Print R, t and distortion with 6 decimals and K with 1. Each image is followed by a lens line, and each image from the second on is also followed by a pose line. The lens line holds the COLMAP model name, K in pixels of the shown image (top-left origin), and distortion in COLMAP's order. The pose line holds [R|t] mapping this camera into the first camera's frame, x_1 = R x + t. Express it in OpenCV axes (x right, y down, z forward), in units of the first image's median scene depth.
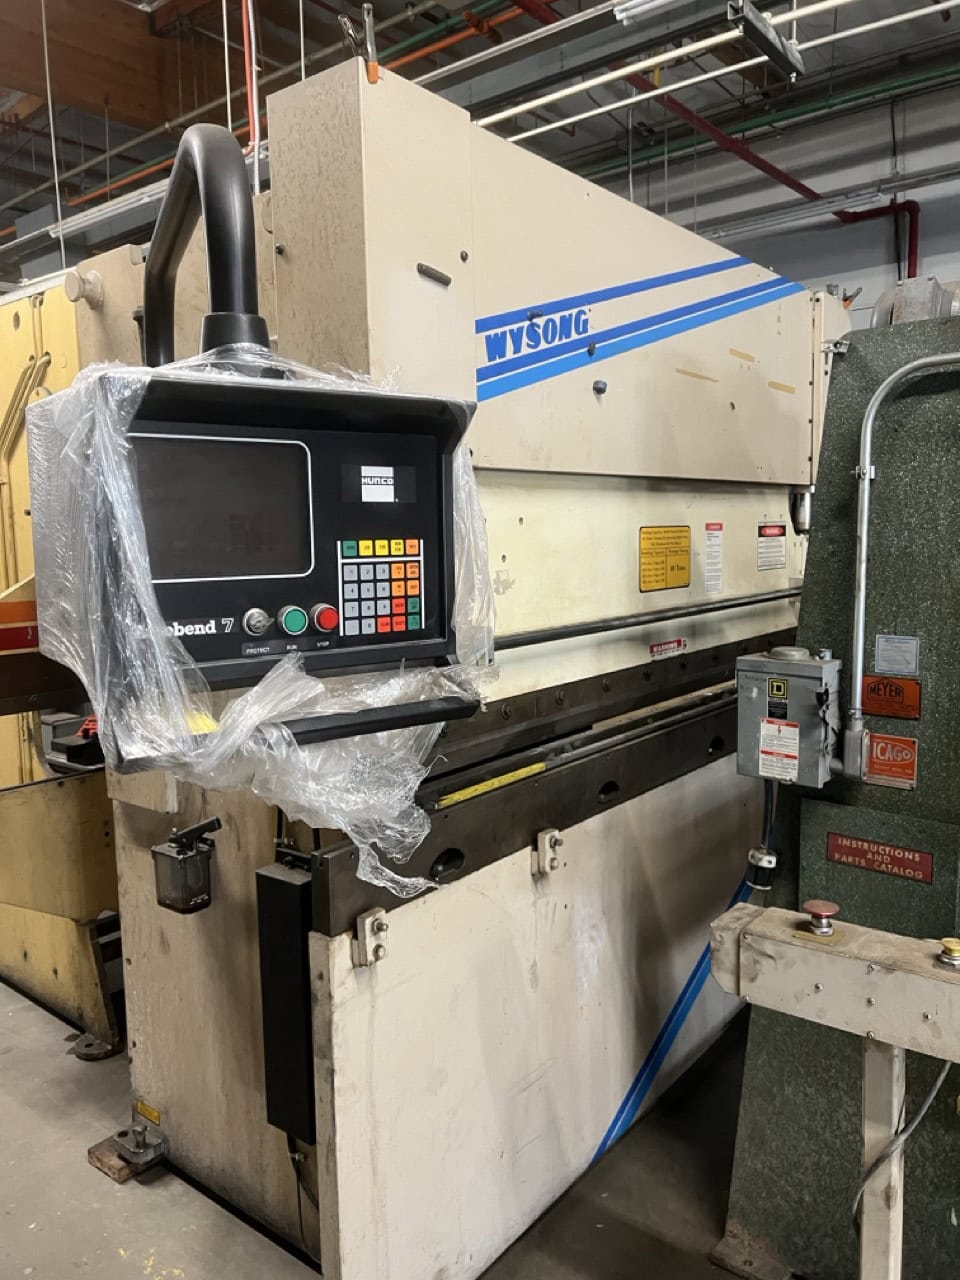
lens RADIAL K [[959.6, 0, 498.2], [0, 959.6, 639.5], [0, 0, 1]] dist [0.107248, -0.105377]
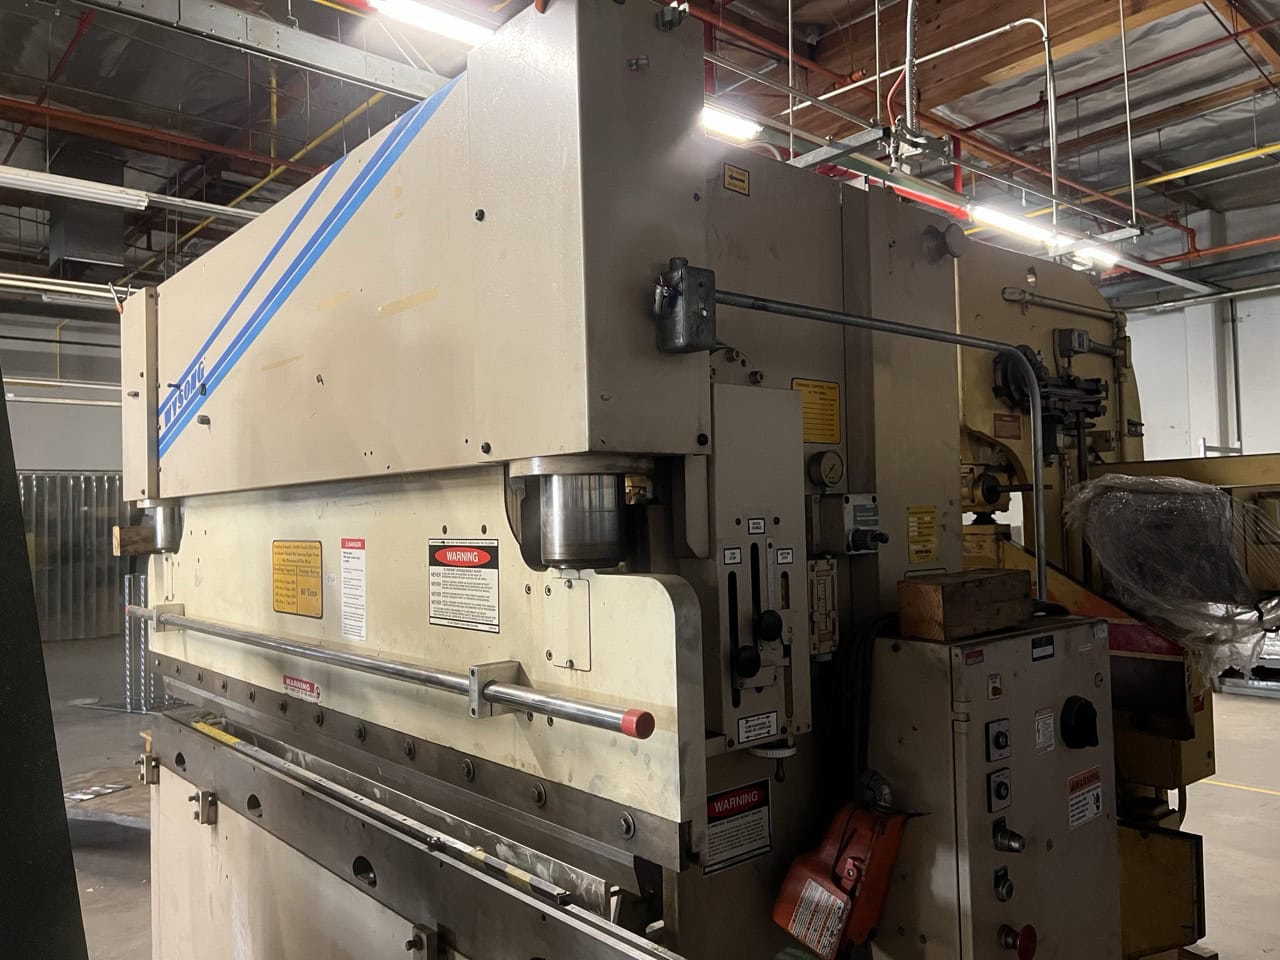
lens RADIAL K [[959.6, 0, 640.0], [0, 959.6, 480.0], [0, 0, 1]] dist [0.107248, -0.105377]
pose [[-0.203170, -0.008164, -0.979110, 2.367462], [-0.082683, 0.996537, 0.008847, -0.505058], [0.975646, 0.082754, -0.203141, 3.639473]]
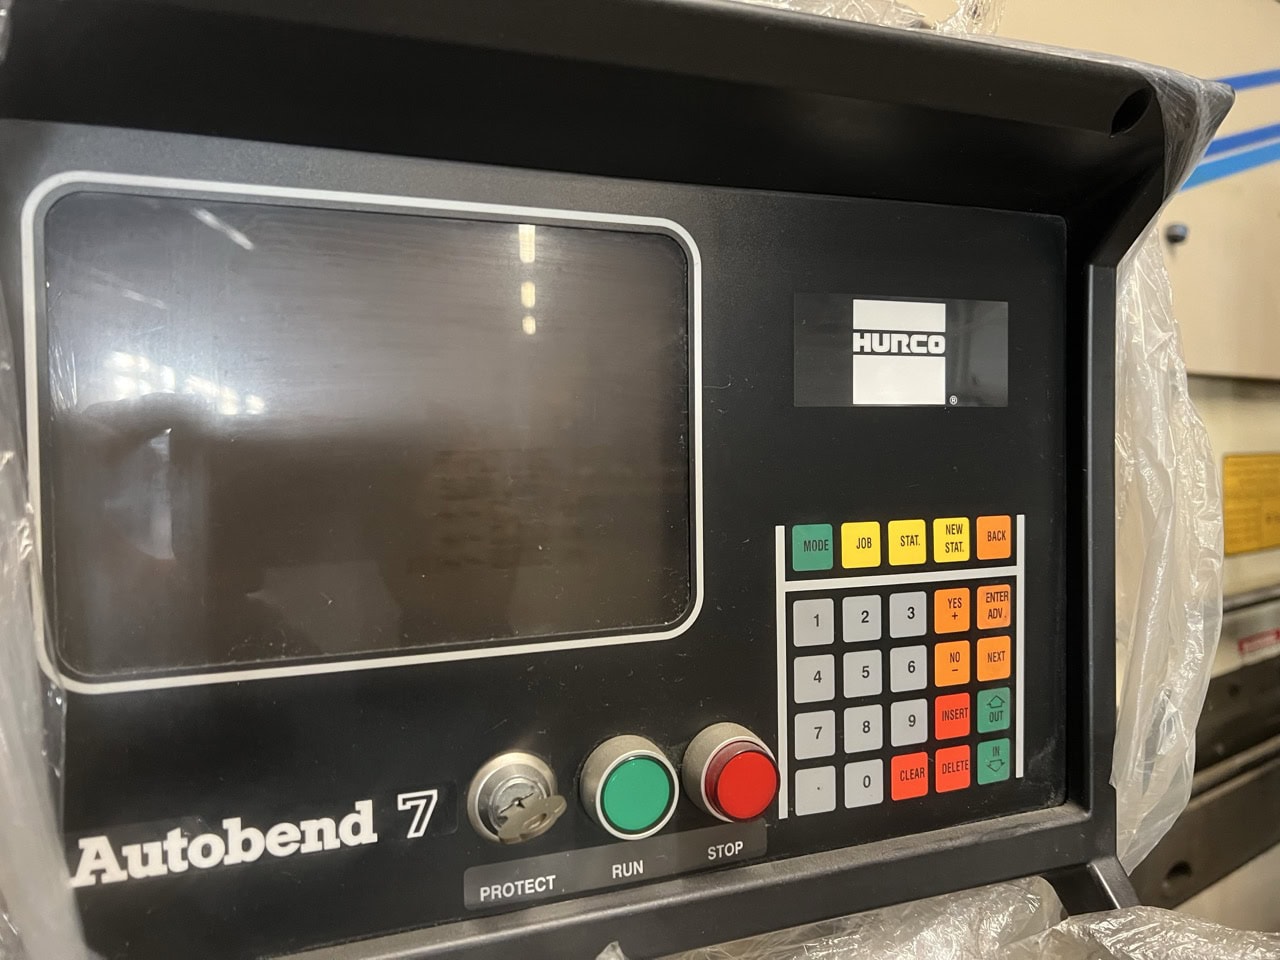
lens RADIAL K [[959.6, 0, 640.0], [0, 959.6, 480.0], [0, 0, 1]] dist [0.107248, -0.105377]
pose [[0.963531, 0.007492, -0.267493, -0.119409], [-0.029902, 0.996362, -0.079804, -0.086718], [0.265922, 0.084892, 0.960249, 0.647433]]
